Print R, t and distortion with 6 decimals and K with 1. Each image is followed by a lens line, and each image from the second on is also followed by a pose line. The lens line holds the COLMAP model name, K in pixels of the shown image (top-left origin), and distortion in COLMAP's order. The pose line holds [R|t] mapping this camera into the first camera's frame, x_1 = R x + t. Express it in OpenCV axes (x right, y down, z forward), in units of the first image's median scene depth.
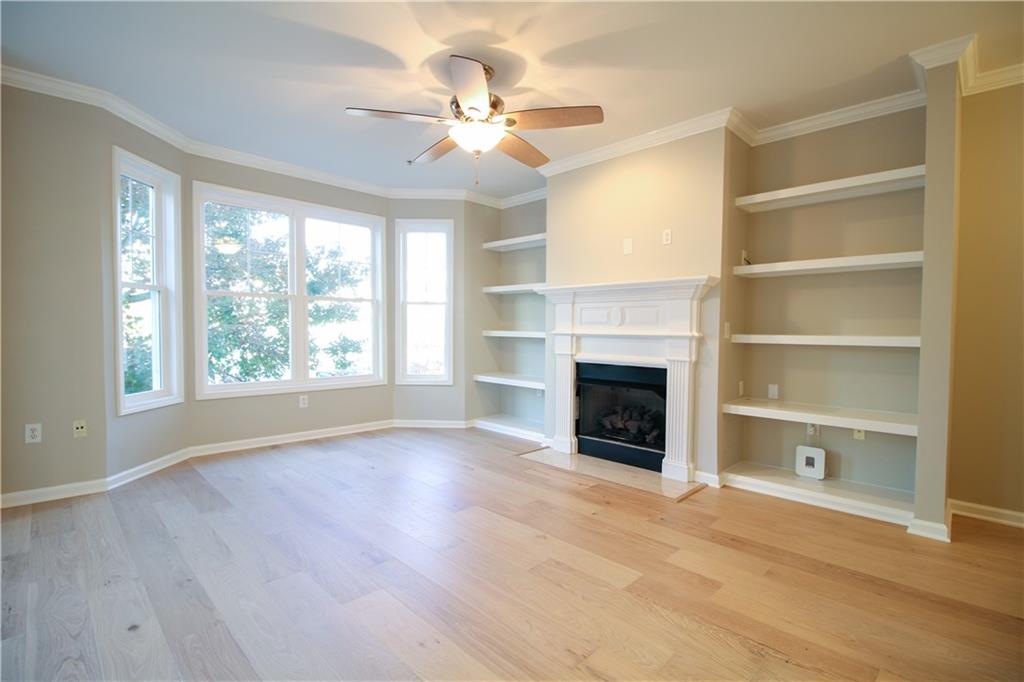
lens RADIAL K [[468.2, 0, 512.0], [0, 468.2, 341.0], [0, 0, 1]] dist [-0.013047, -0.000626]
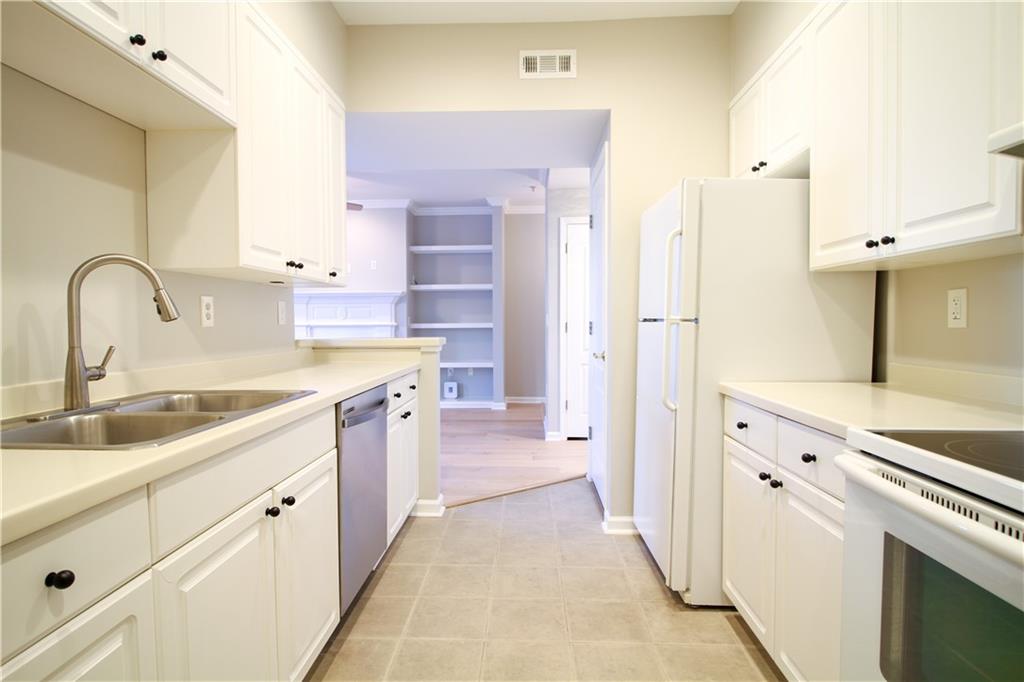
lens RADIAL K [[565.8, 0, 512.0], [0, 565.8, 341.0], [0, 0, 1]] dist [0.000837, -0.014735]
pose [[0.733513, -0.029405, 0.679039, -0.732854], [0.029540, 0.999499, 0.011371, 0.039788], [-0.679033, 0.011718, 0.734014, -0.863107]]
